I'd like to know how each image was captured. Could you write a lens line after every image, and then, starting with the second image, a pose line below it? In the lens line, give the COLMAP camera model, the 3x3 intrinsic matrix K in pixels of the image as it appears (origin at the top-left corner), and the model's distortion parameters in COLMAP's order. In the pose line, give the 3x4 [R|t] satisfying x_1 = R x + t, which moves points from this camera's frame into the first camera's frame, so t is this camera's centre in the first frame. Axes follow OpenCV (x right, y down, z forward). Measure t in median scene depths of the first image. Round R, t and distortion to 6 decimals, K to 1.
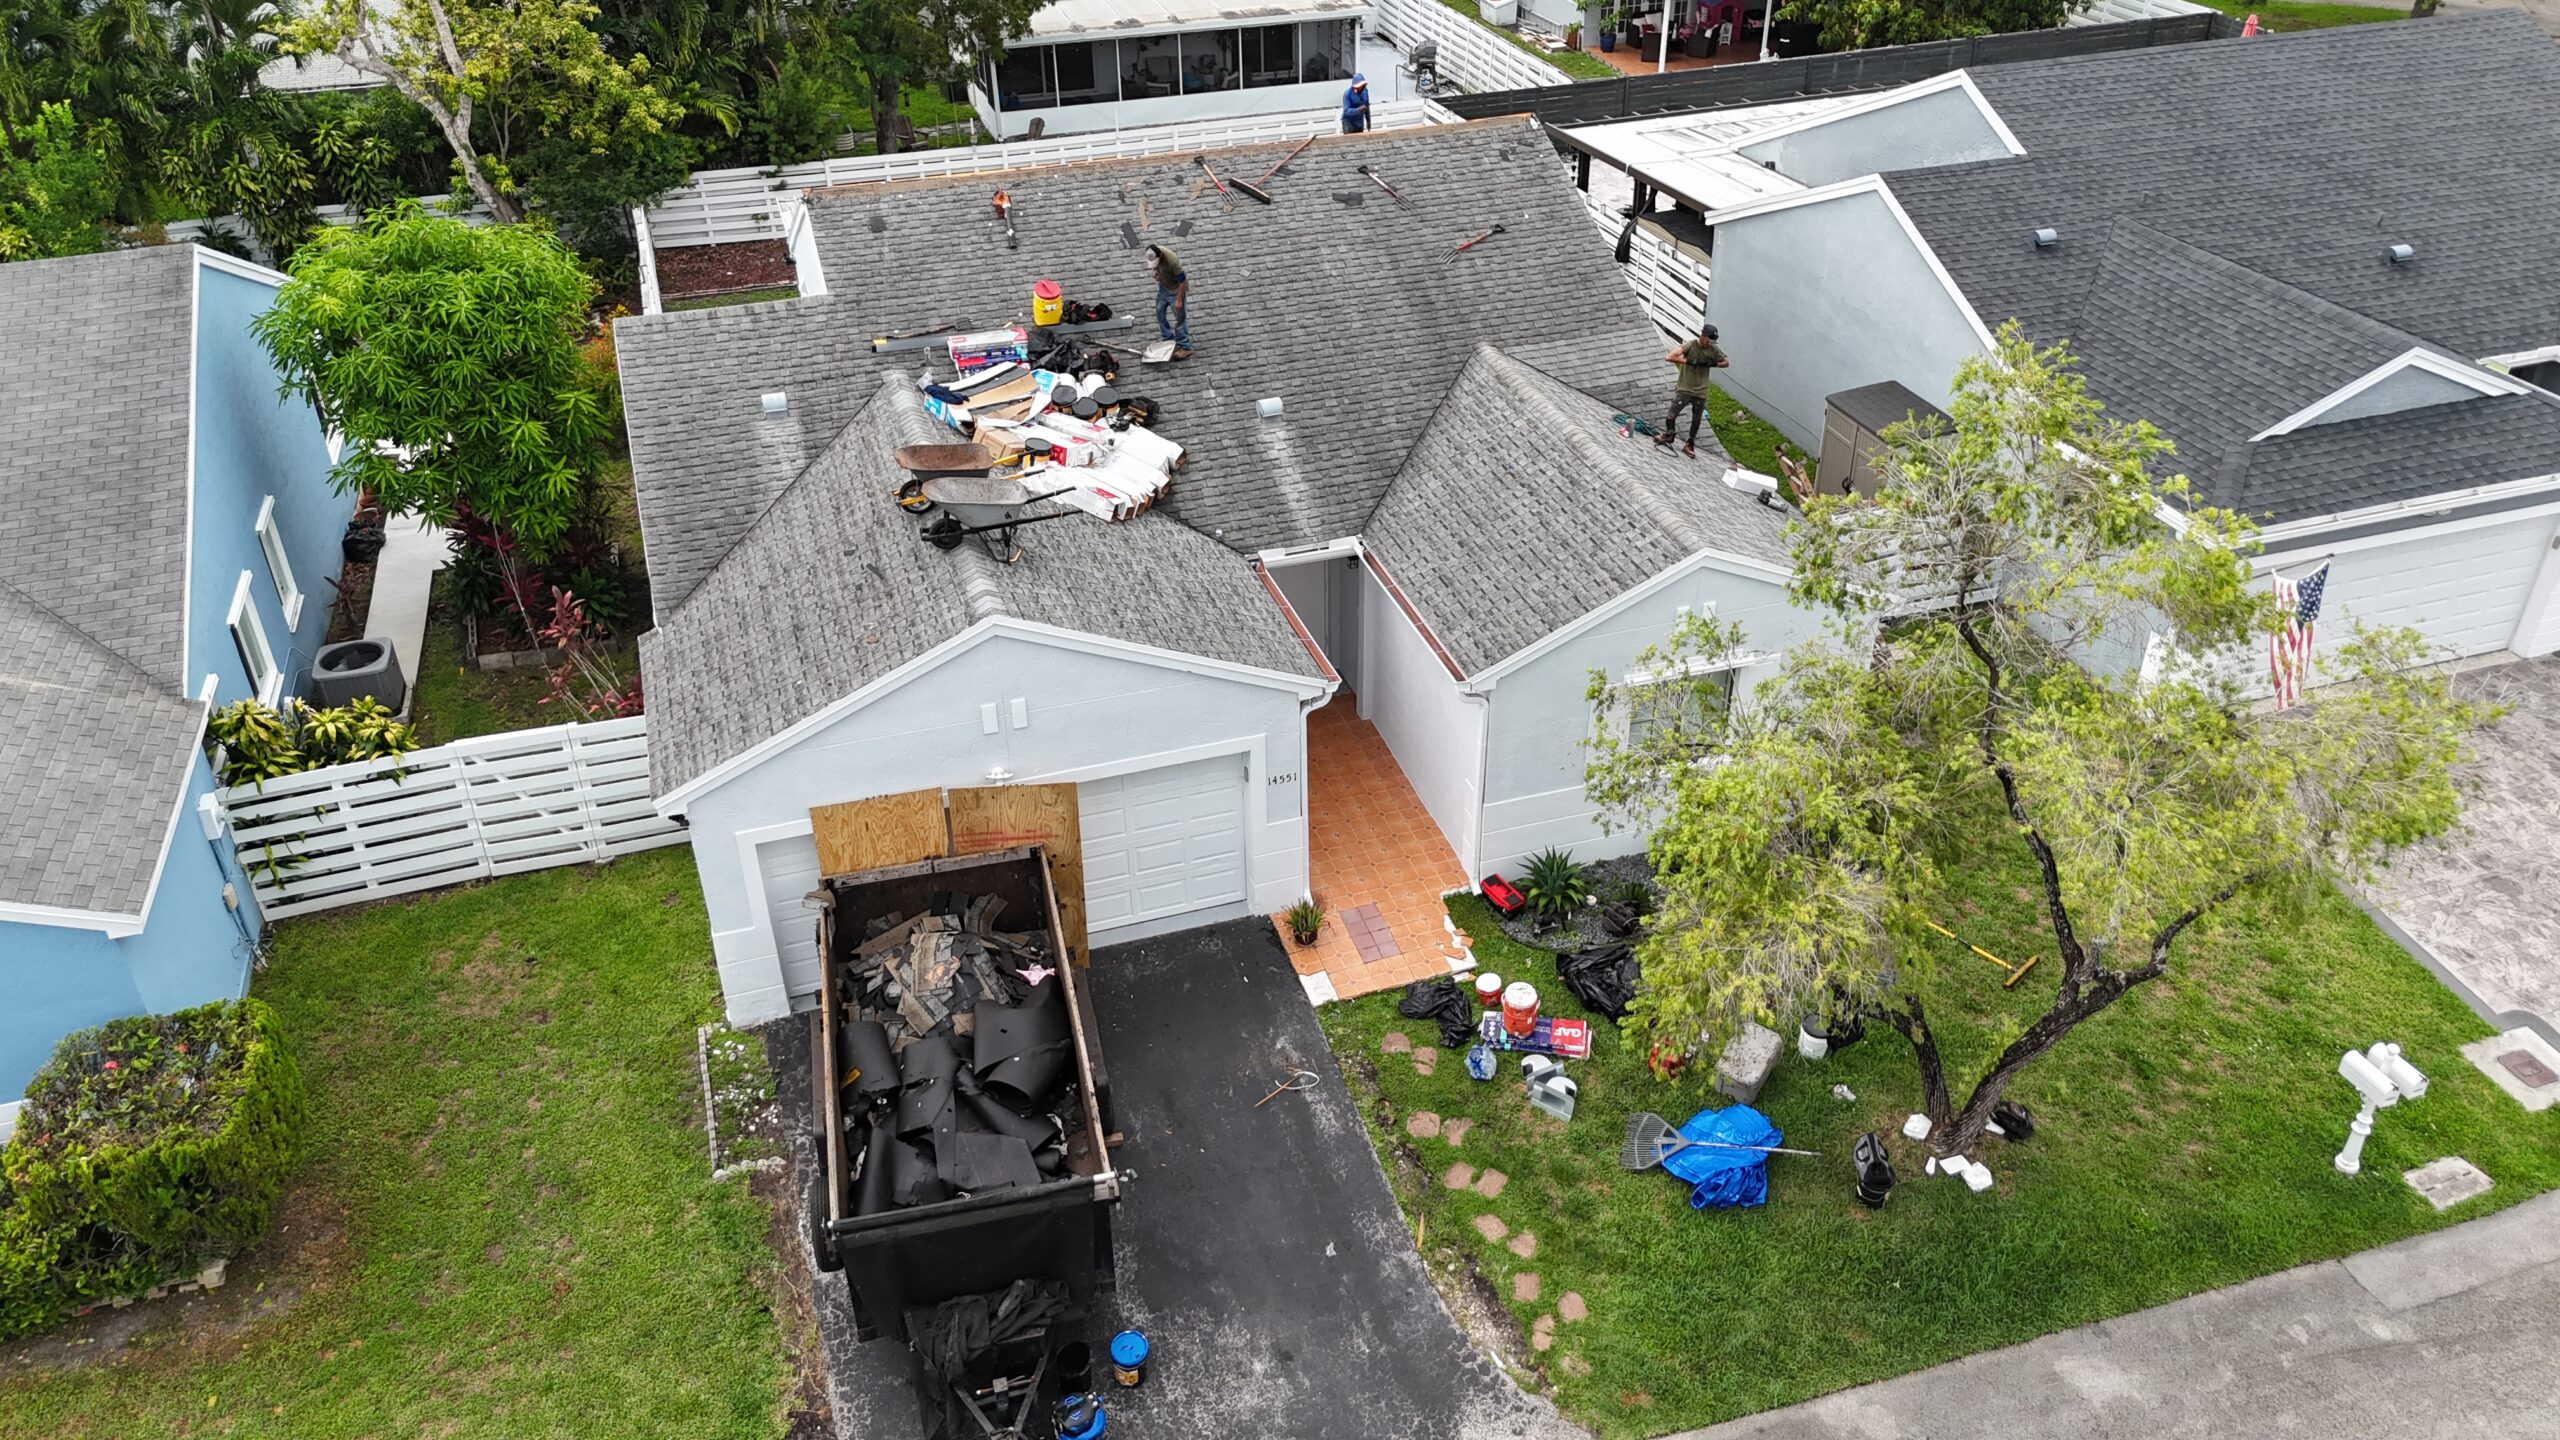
lens RADIAL K [[1883.0, 0, 1289.6], [0, 1883.0, 729.2], [0, 0, 1]] dist [0.056520, -0.045444]
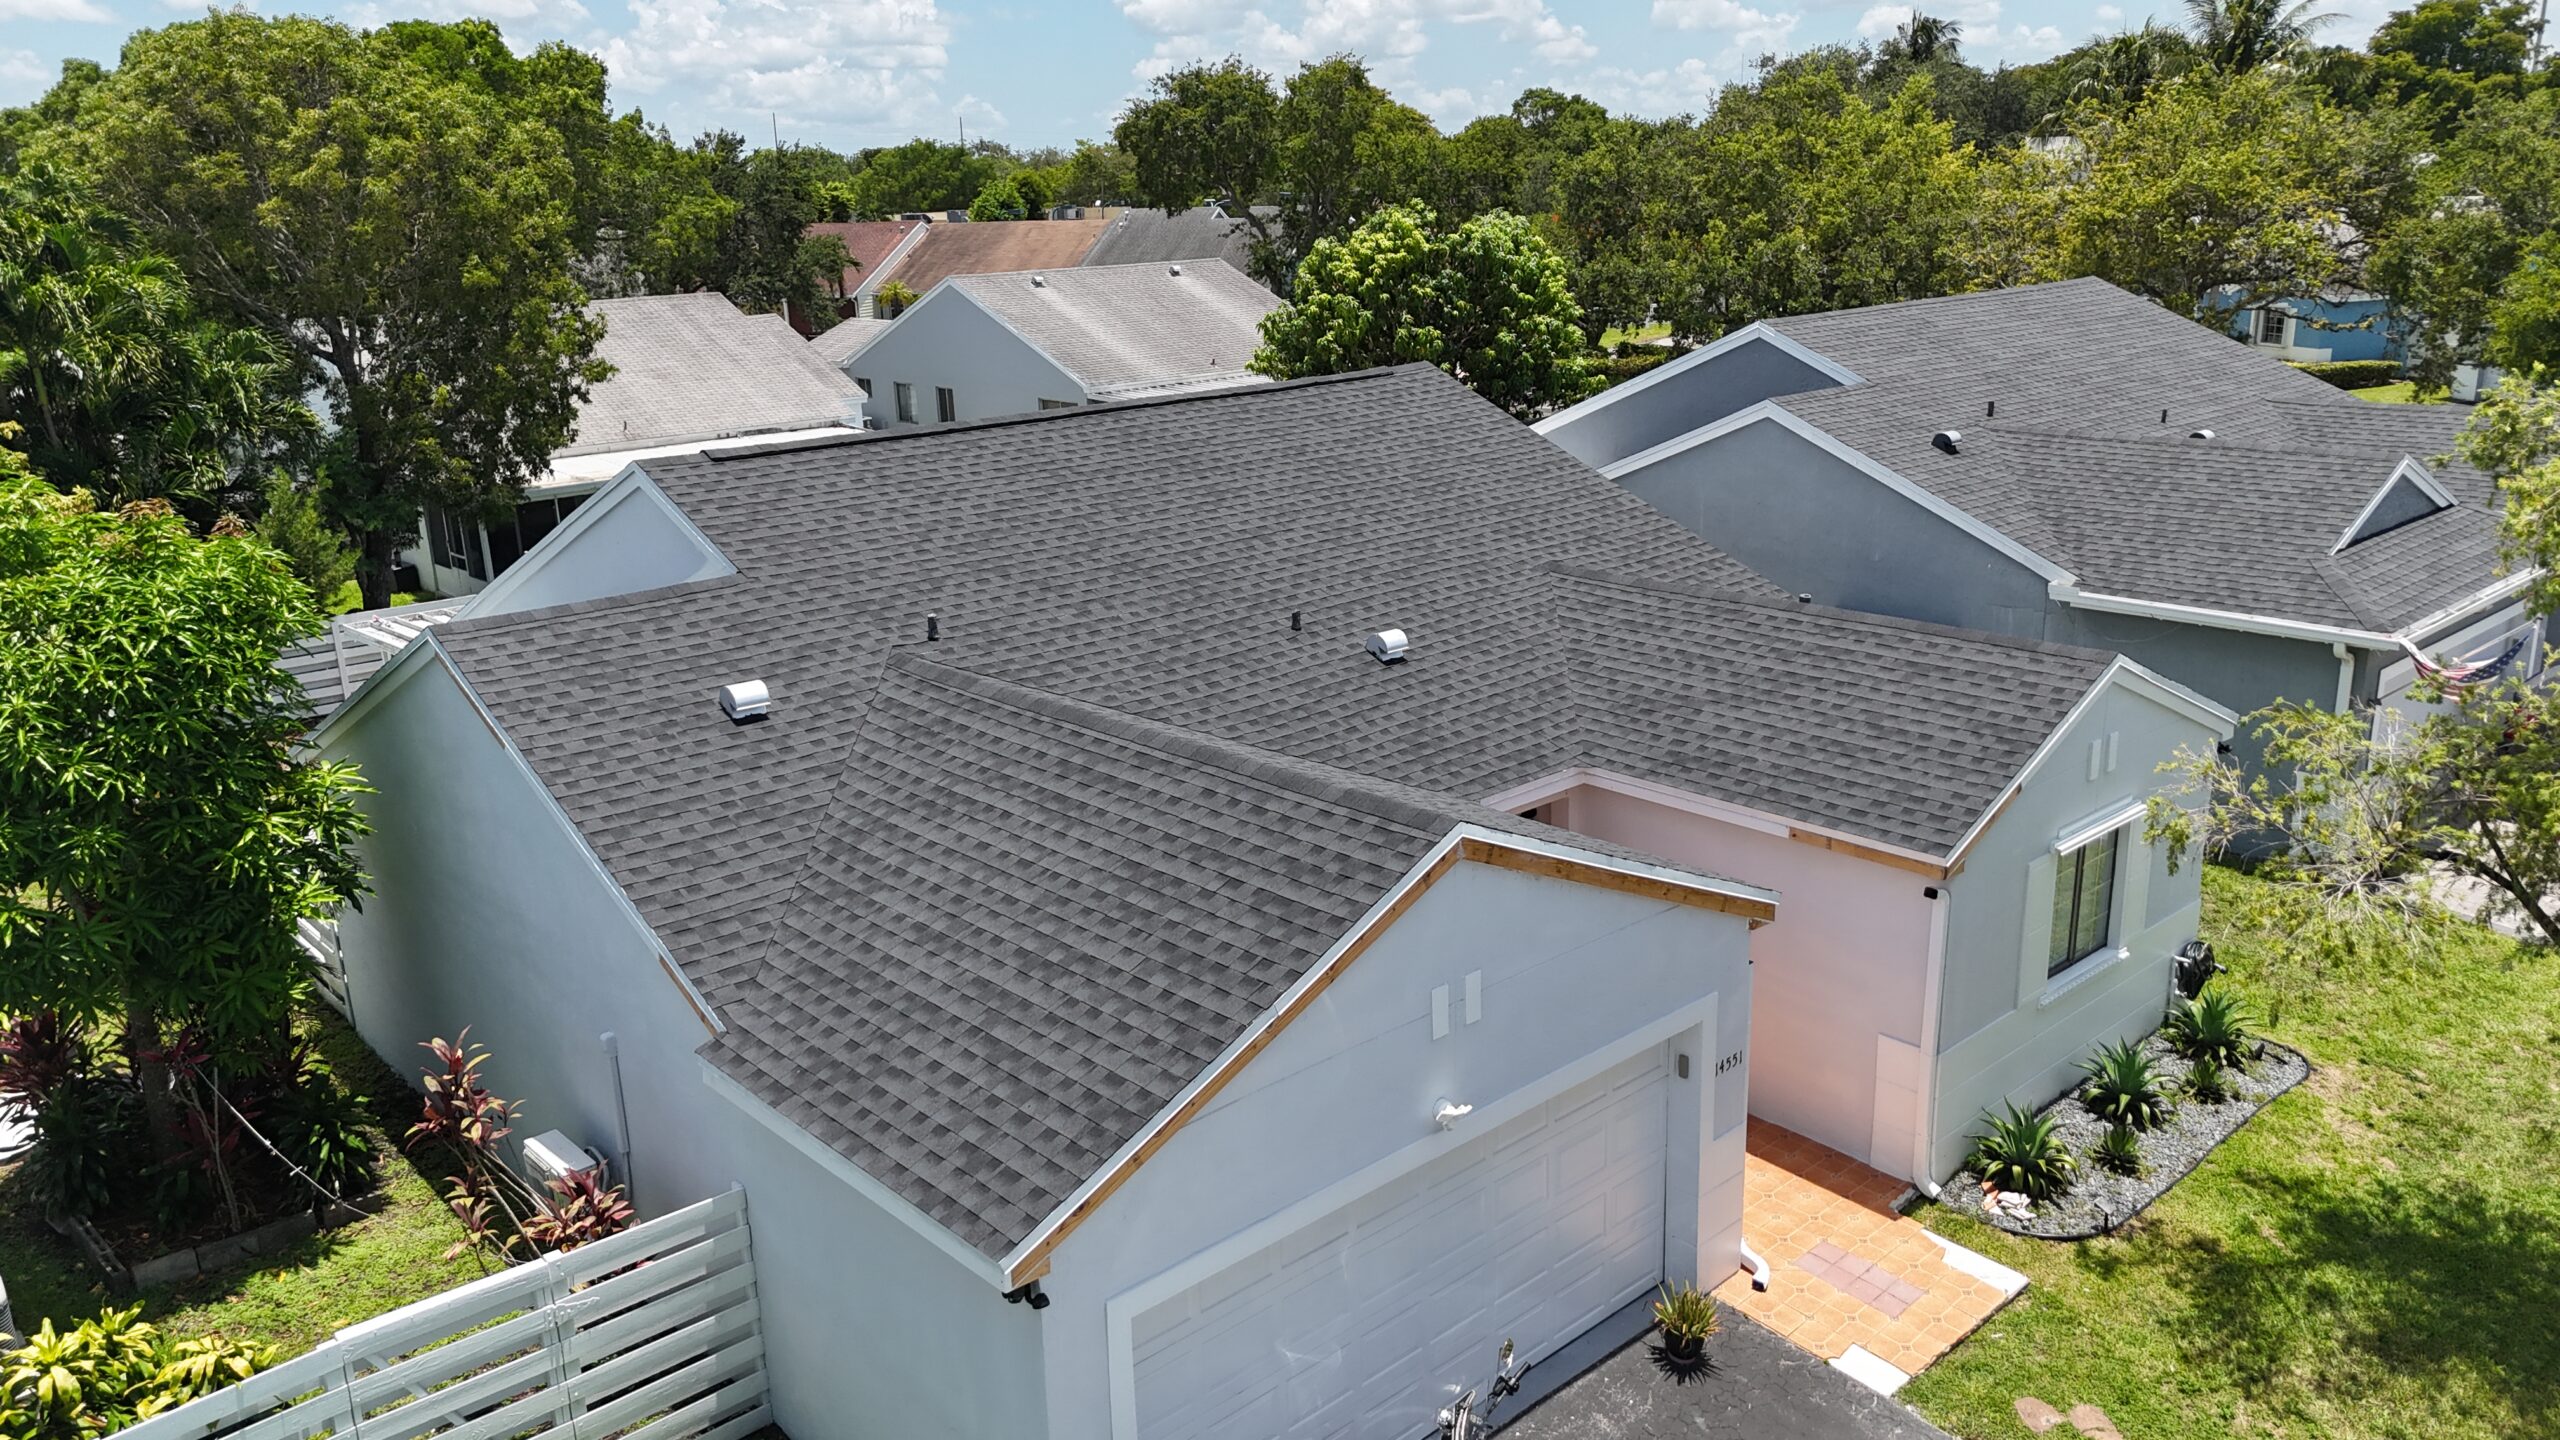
lens RADIAL K [[1883.0, 0, 1289.6], [0, 1883.0, 729.2], [0, 0, 1]] dist [0.056520, -0.045444]
pose [[0.909321, -0.131985, 0.394609, -0.362317], [0.241859, 0.939354, -0.243144, 0.036845], [-0.338586, 0.316535, 0.886095, 0.375326]]
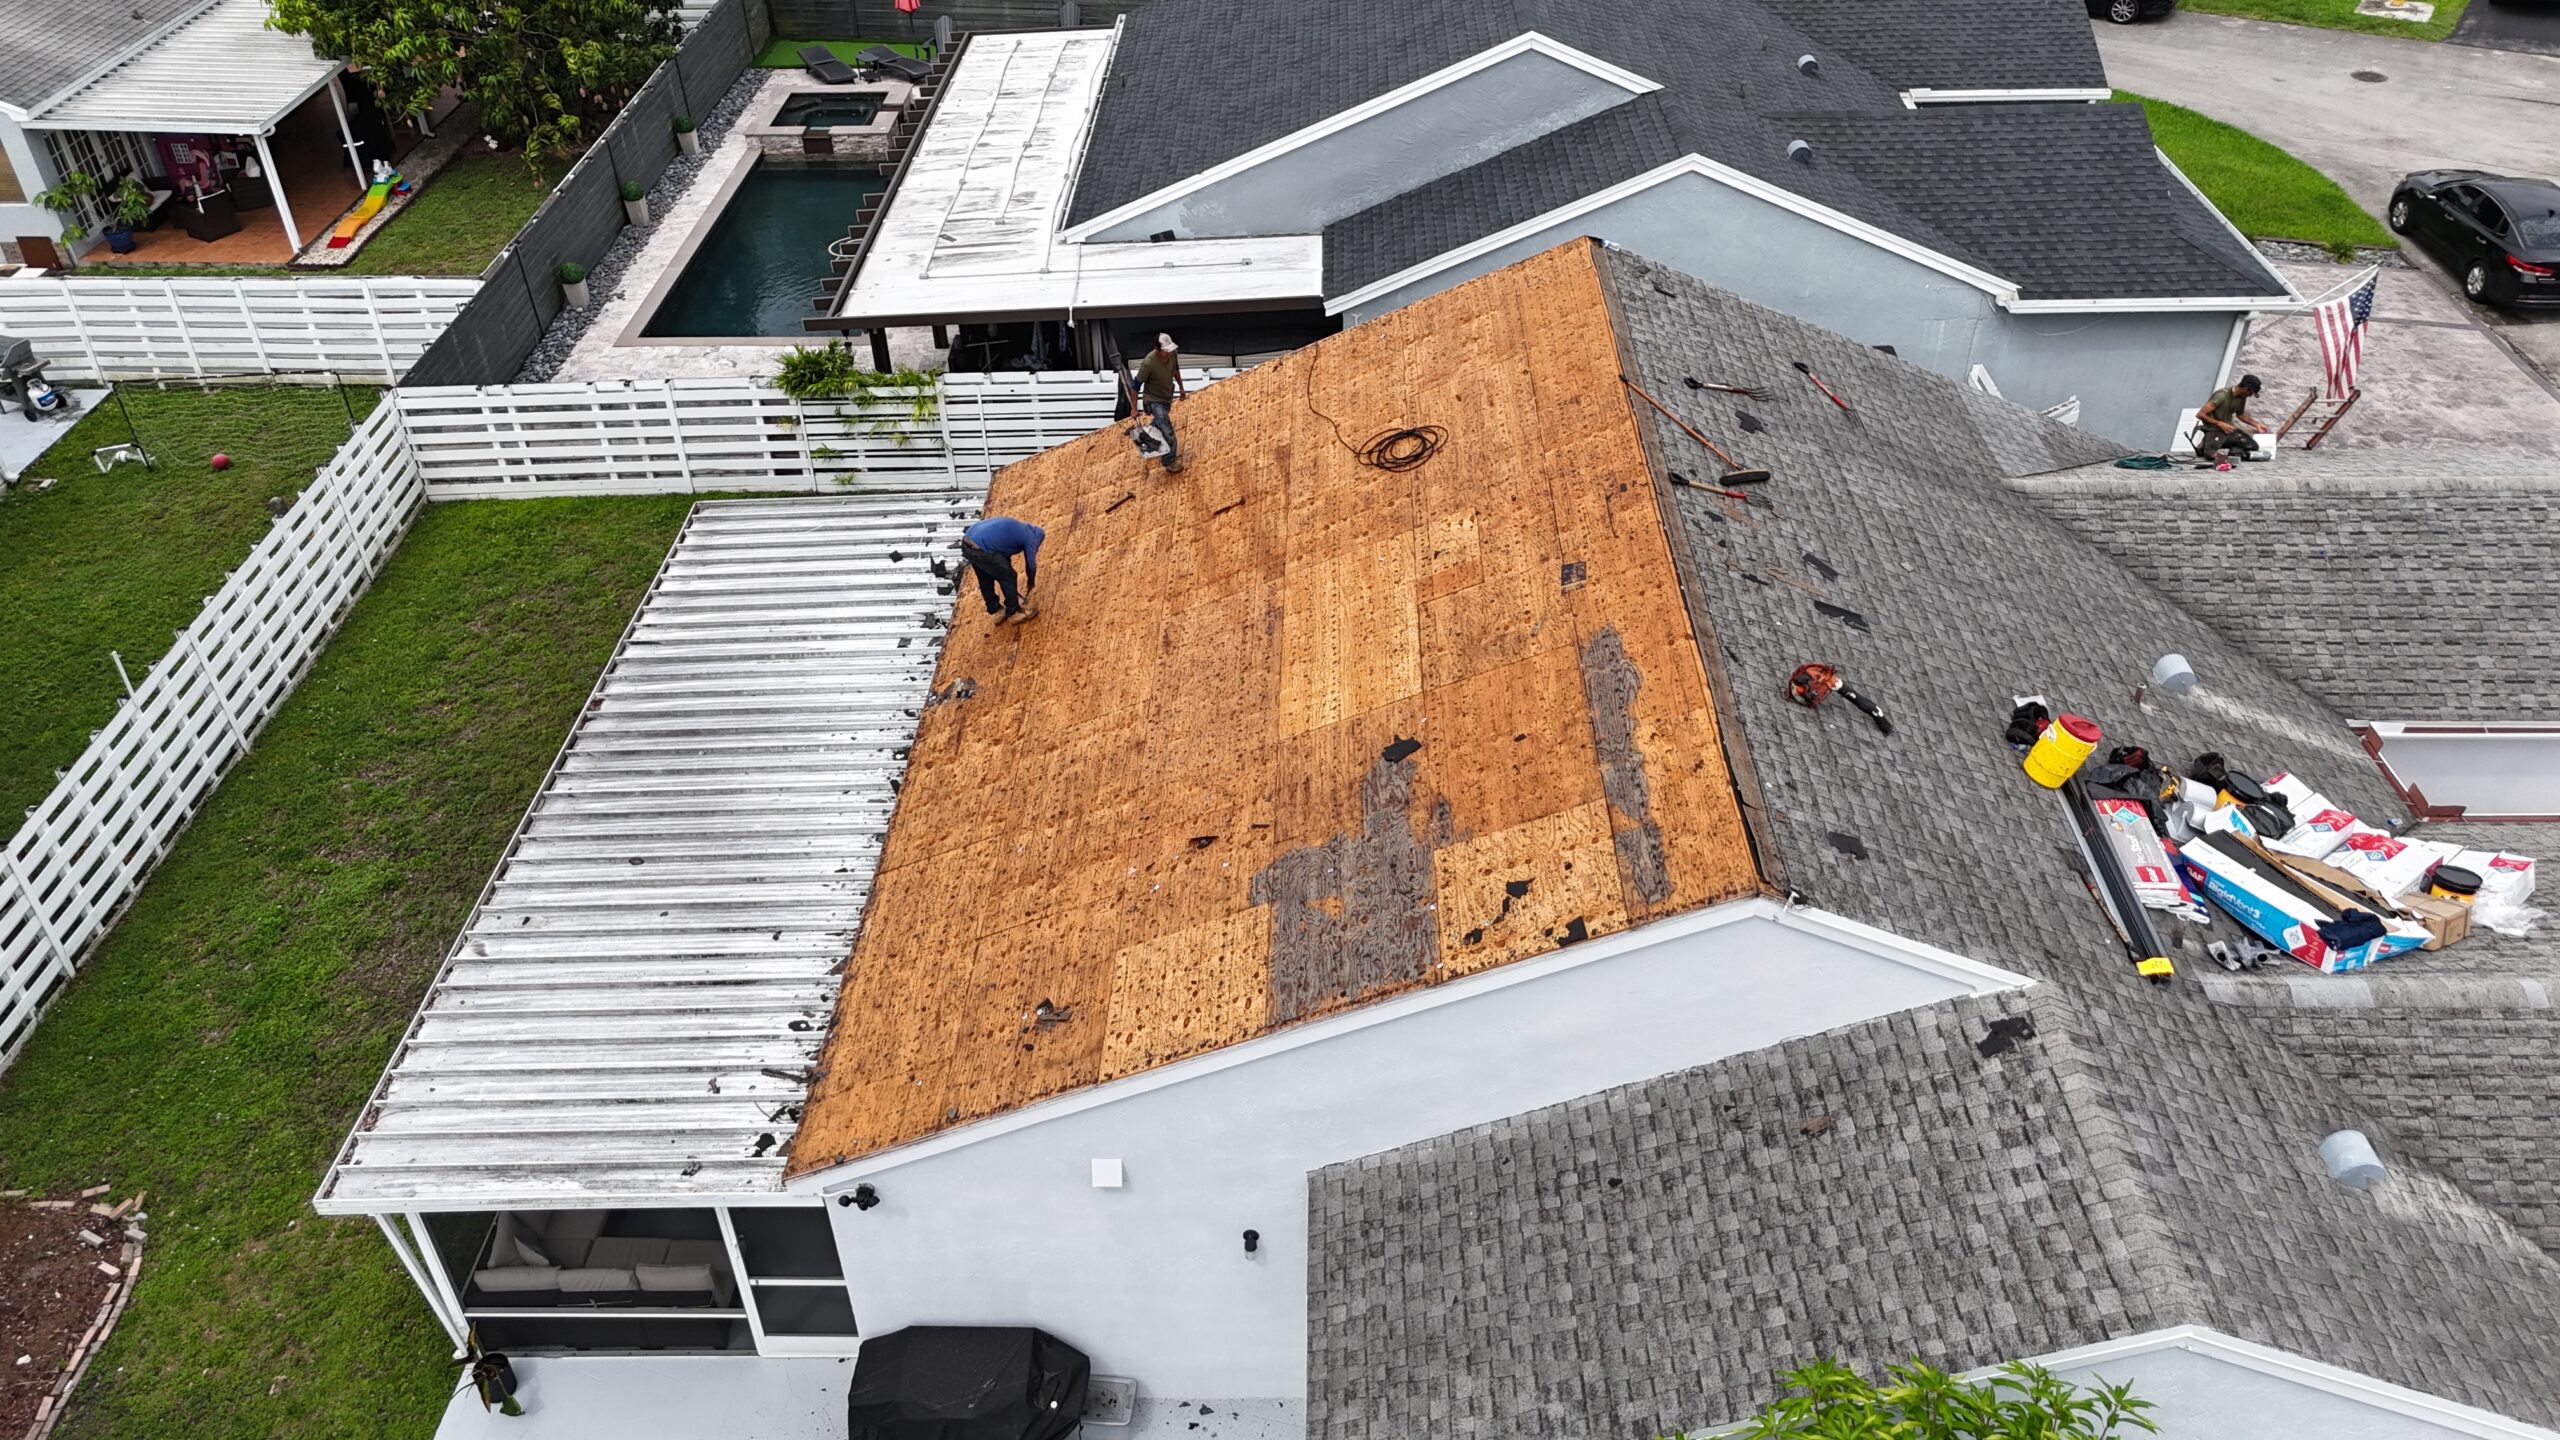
lens RADIAL K [[1883.0, 0, 1289.6], [0, 1883.0, 729.2], [0, 0, 1]] dist [0.056520, -0.045444]
pose [[0.323396, -0.562813, 0.760695, -0.706632], [0.525676, 0.775290, 0.350130, -0.607332], [-0.786817, 0.286648, 0.546582, 0.915491]]
